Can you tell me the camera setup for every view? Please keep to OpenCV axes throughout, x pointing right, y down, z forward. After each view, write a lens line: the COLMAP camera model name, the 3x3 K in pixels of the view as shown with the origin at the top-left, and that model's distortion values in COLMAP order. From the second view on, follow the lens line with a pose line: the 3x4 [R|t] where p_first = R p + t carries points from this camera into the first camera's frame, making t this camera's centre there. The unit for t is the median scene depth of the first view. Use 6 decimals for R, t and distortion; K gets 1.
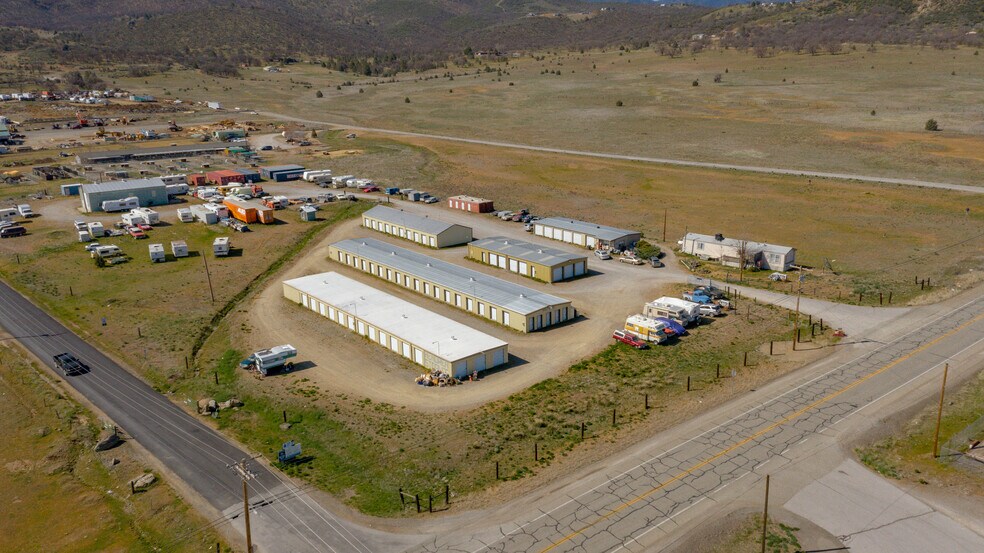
lens RADIAL K [[775.4, 0, 494.8], [0, 775.4, 278.9], [0, 0, 1]] dist [0.278595, -0.356491]
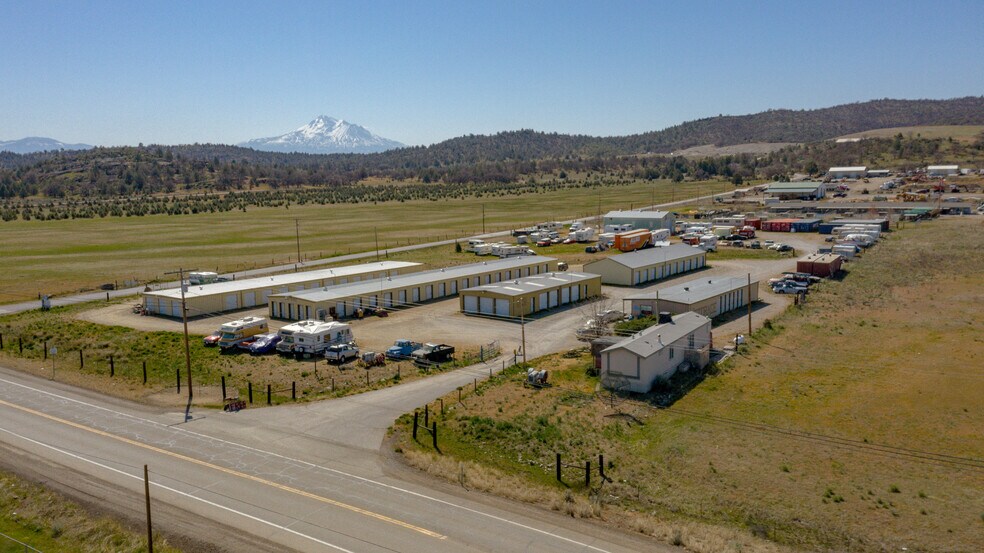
lens RADIAL K [[775.4, 0, 494.8], [0, 775.4, 278.9], [0, 0, 1]] dist [0.278595, -0.356491]
pose [[0.238412, 0.145426, -0.960214, 0.799100], [-0.252438, 0.964019, 0.083324, -0.098116], [0.937782, 0.222529, 0.266545, 0.760731]]
